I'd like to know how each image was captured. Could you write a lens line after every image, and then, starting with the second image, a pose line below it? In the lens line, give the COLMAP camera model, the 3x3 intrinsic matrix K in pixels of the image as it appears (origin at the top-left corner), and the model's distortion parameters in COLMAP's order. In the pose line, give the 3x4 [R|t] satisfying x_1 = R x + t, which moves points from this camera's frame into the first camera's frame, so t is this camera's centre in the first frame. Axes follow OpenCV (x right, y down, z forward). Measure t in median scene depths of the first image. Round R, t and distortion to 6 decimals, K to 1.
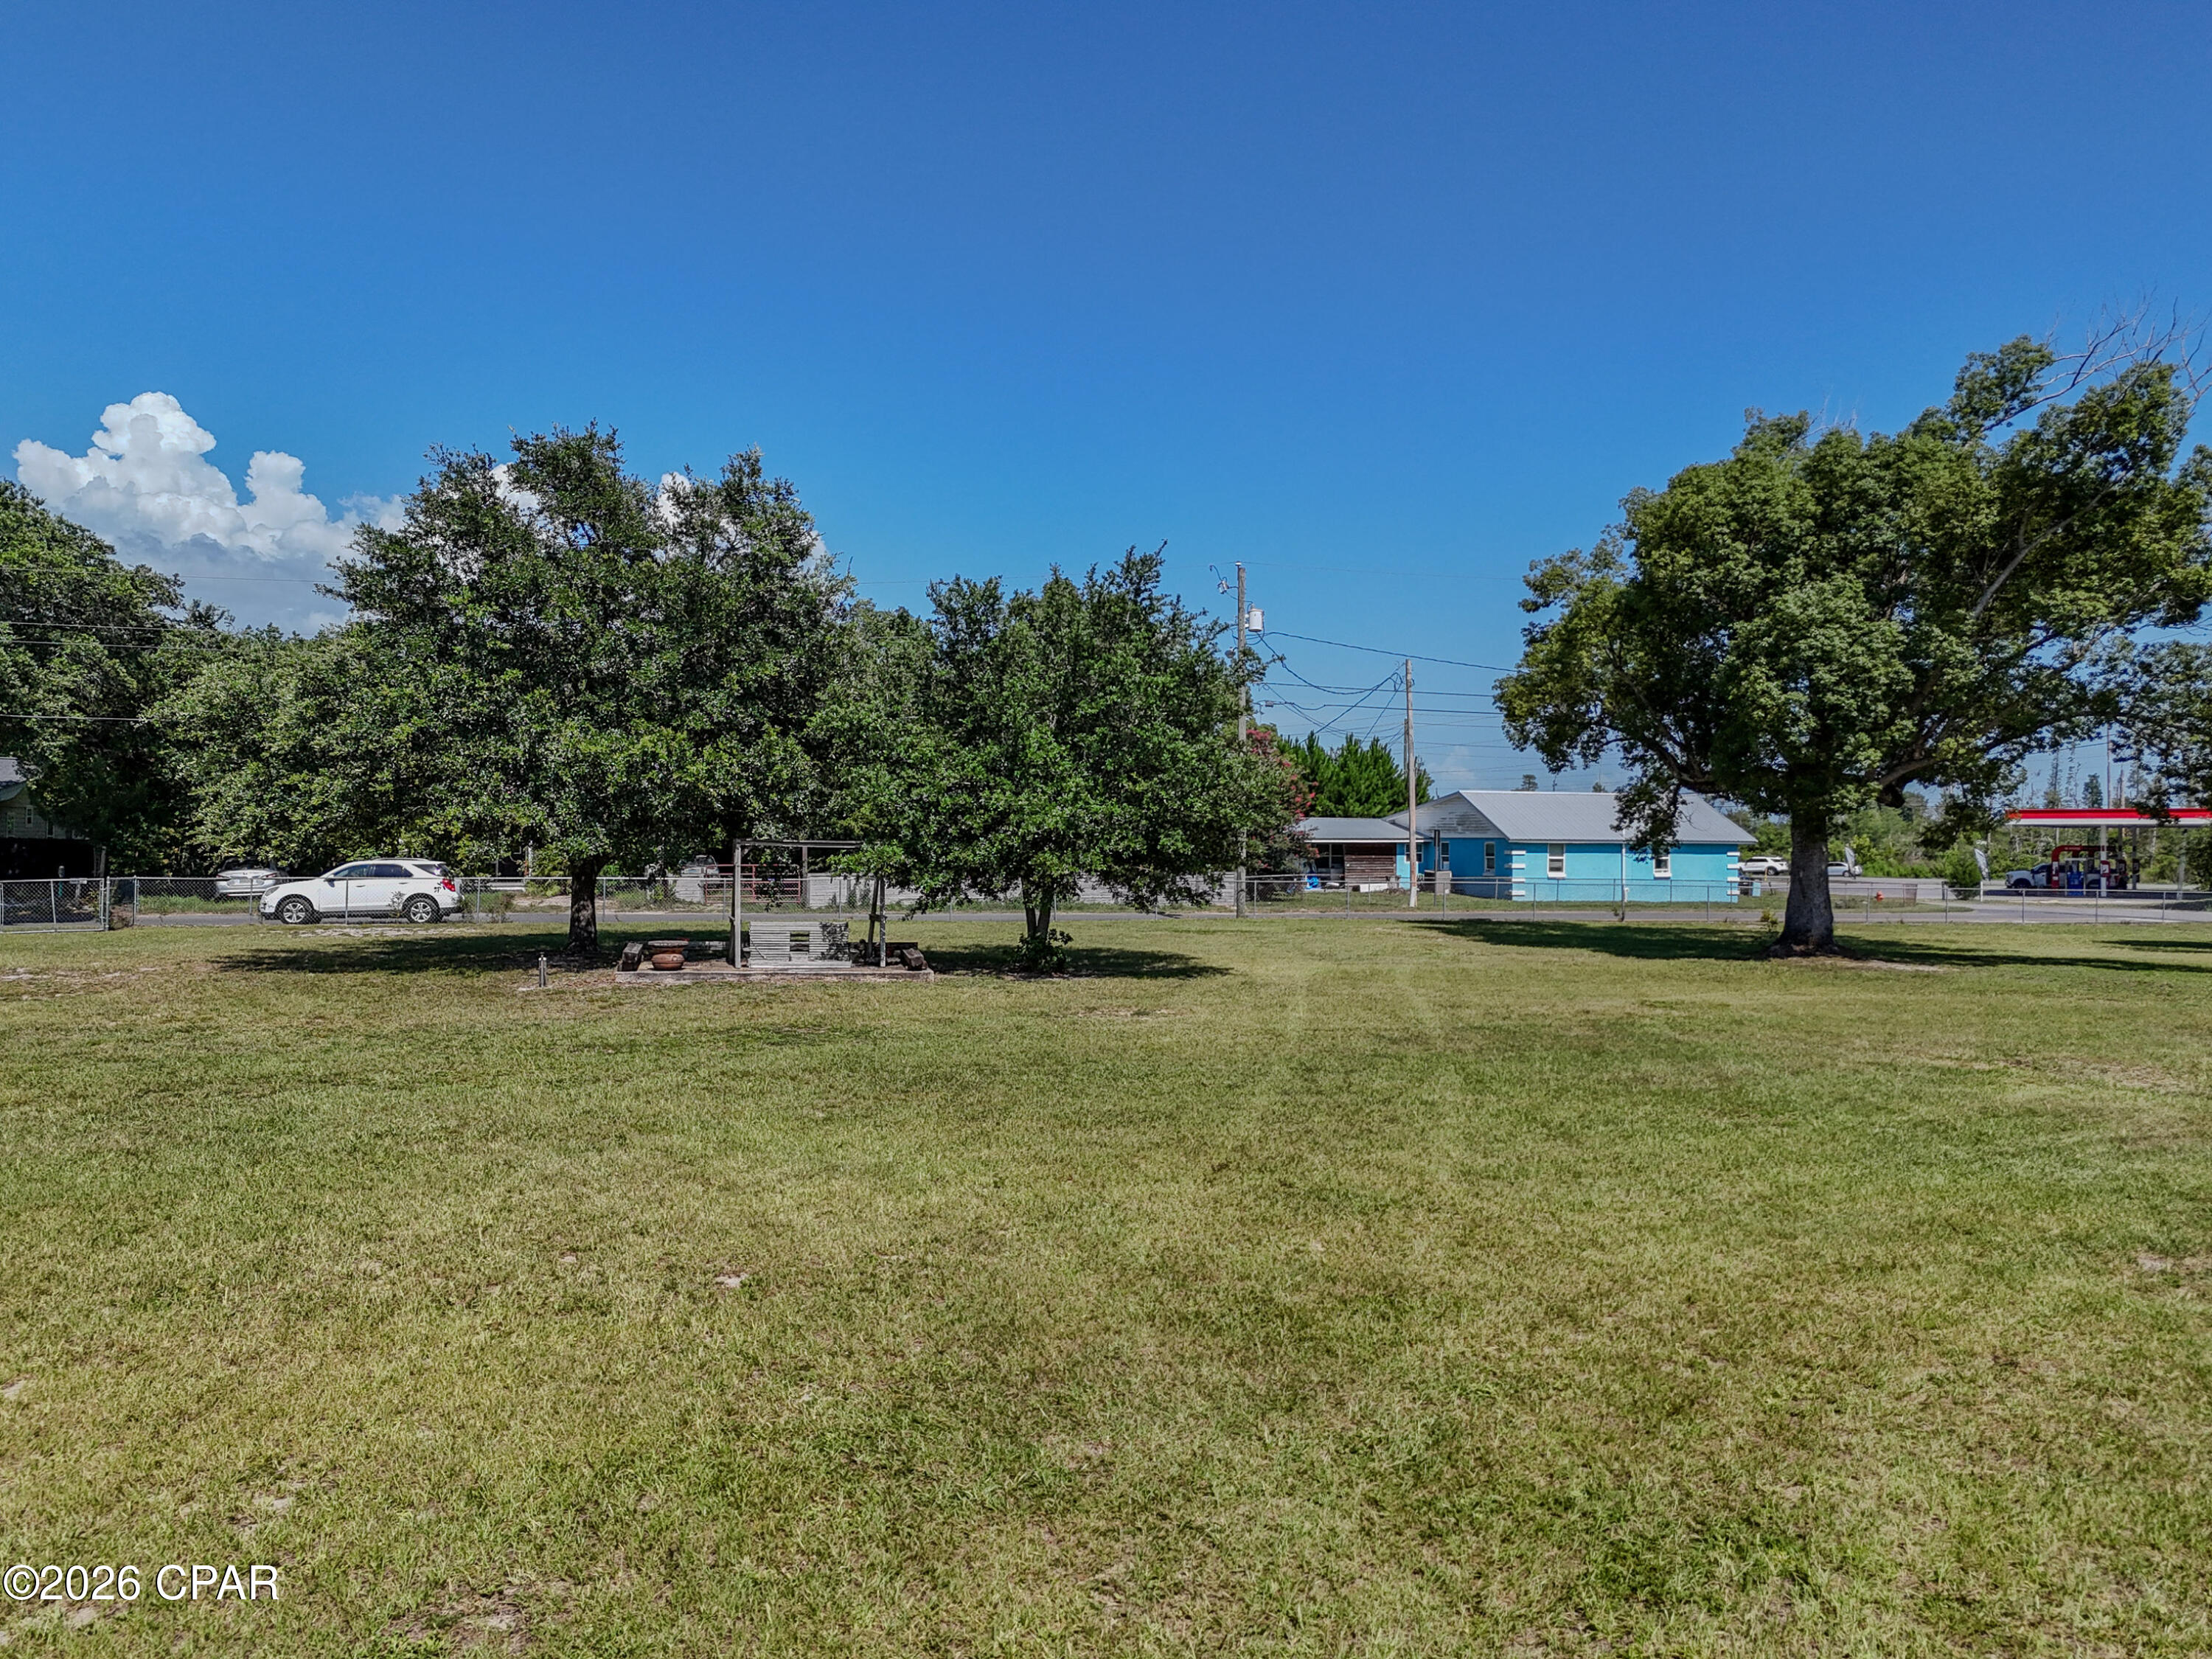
lens RADIAL K [[1659.0, 0, 1106.0], [0, 1659.0, 829.5], [0, 0, 1]] dist [0.089278, -0.099521]
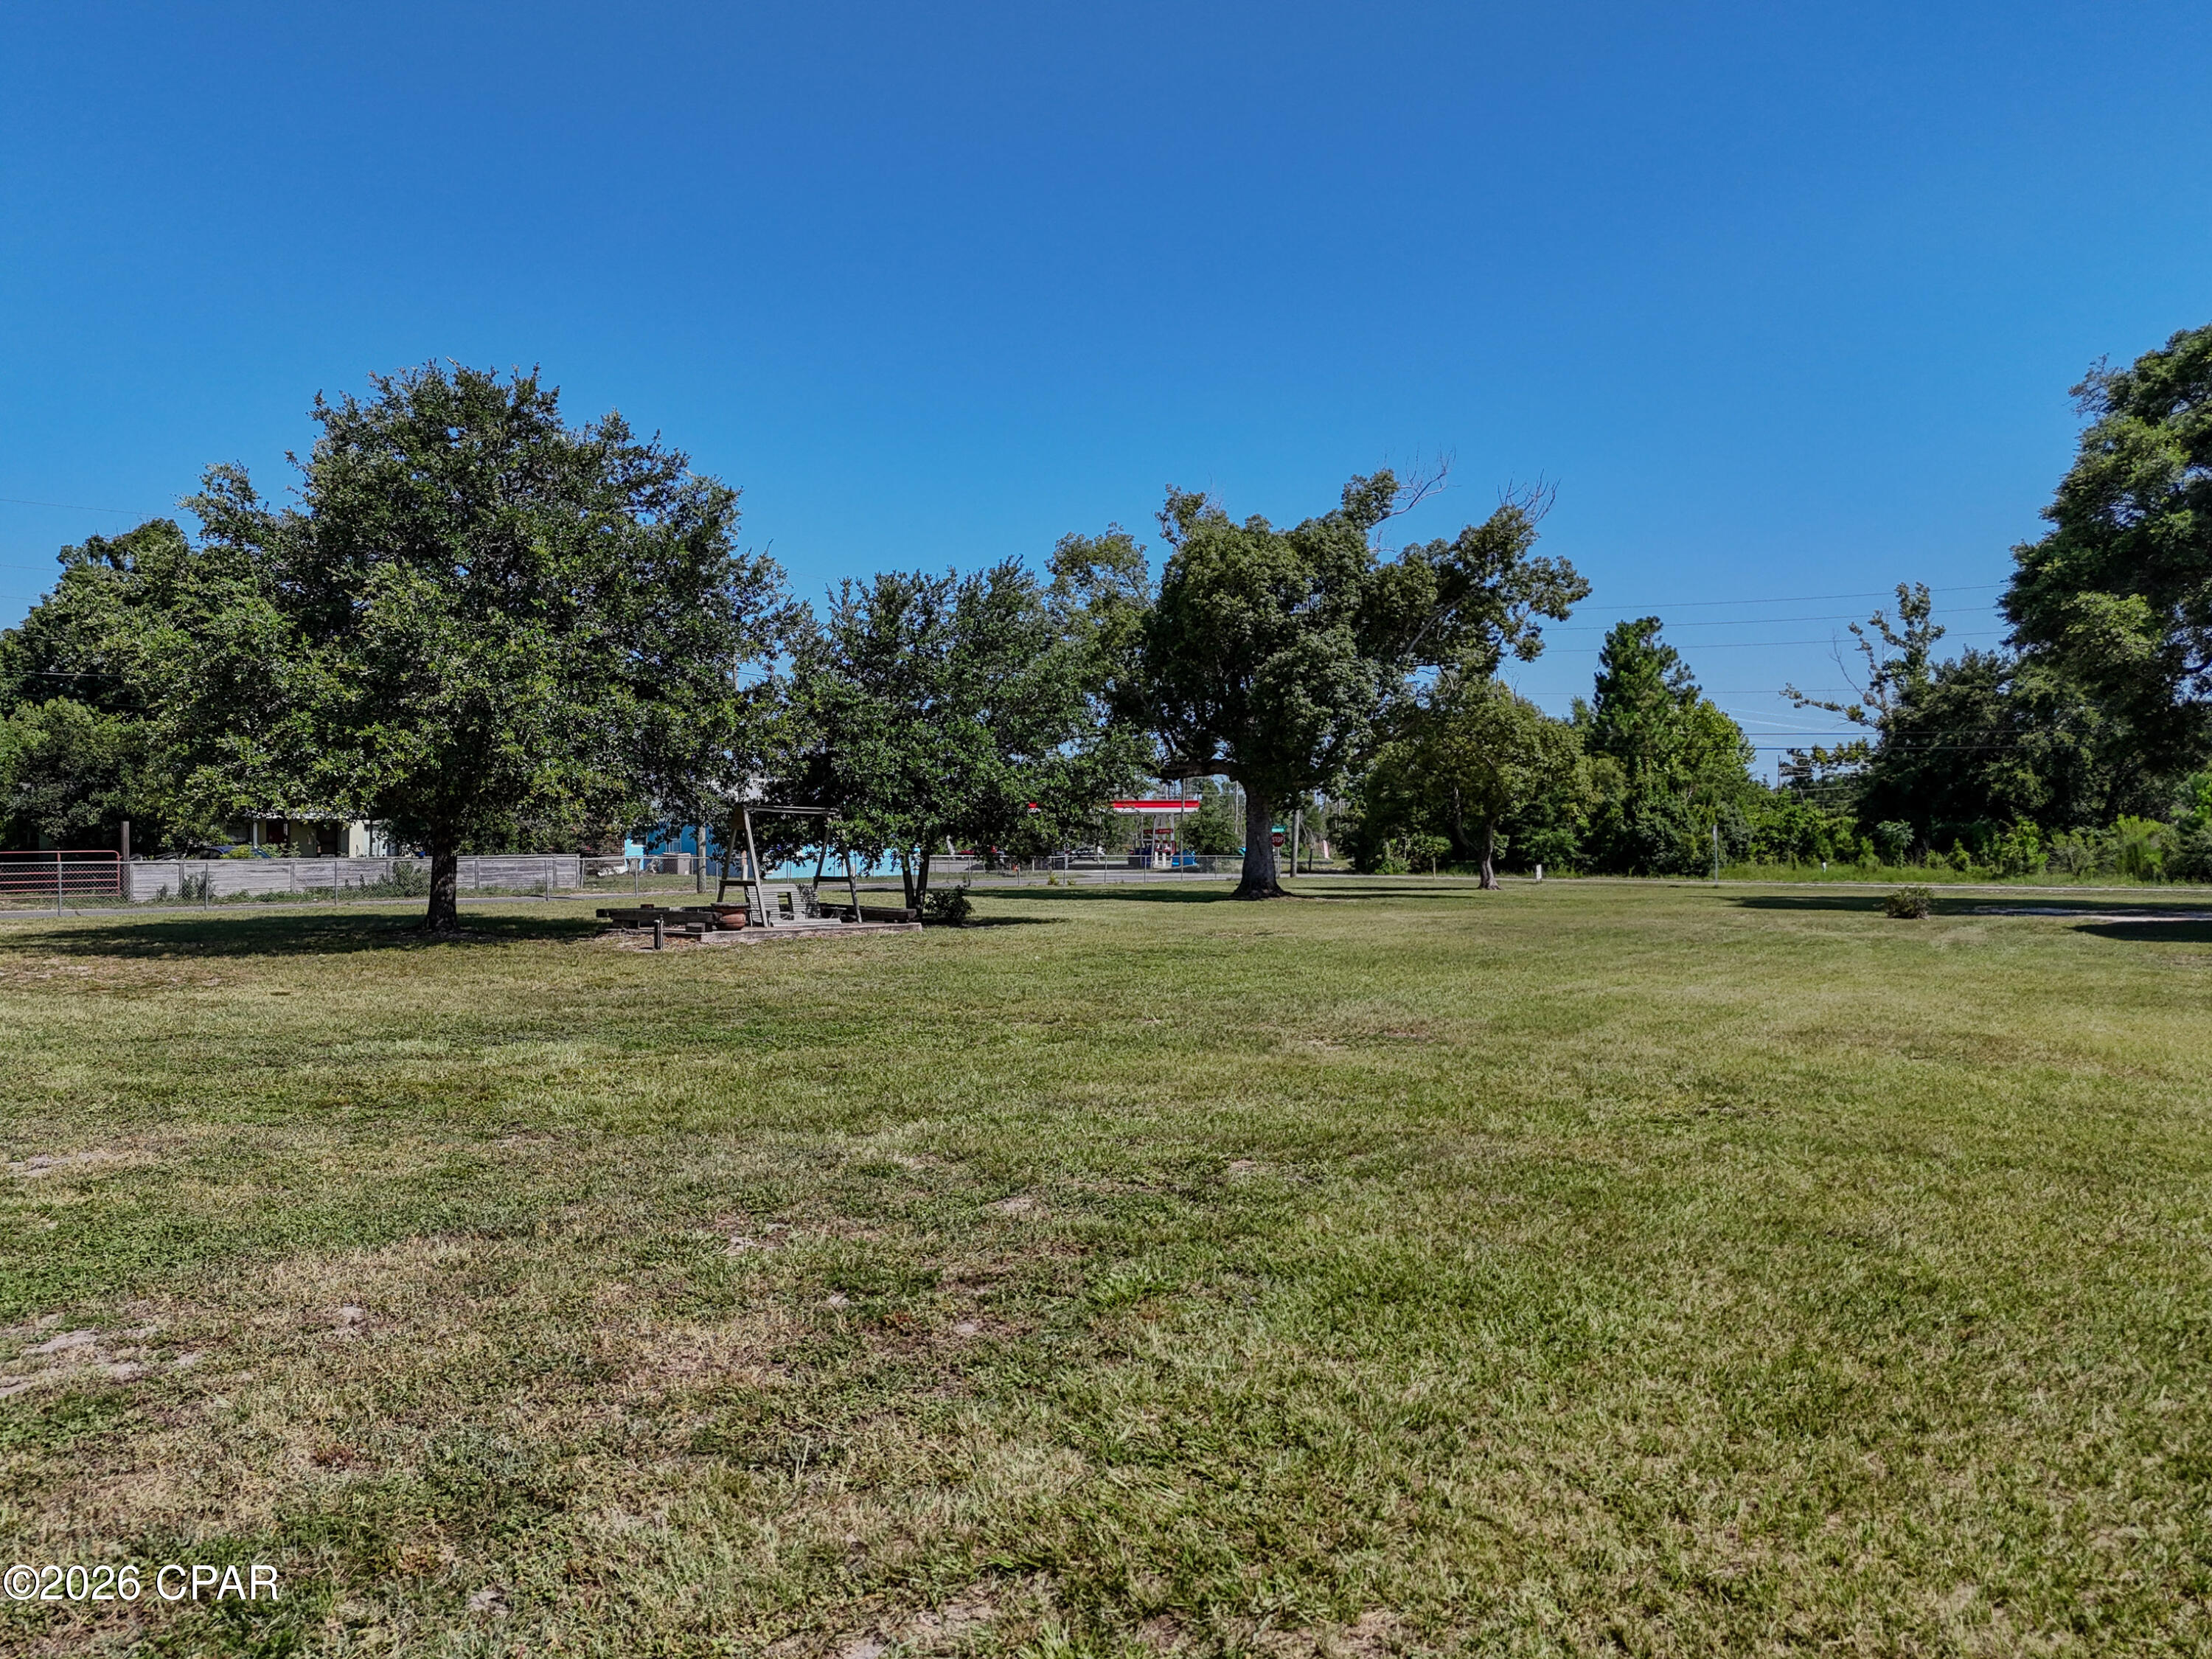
lens RADIAL K [[1659.0, 0, 1106.0], [0, 1659.0, 829.5], [0, 0, 1]] dist [0.089278, -0.099521]
pose [[0.789084, -0.006898, 0.614246, -0.578101], [0.004894, 0.999976, 0.004942, 0.013127], [-0.614265, -0.000894, 0.789099, 0.017981]]
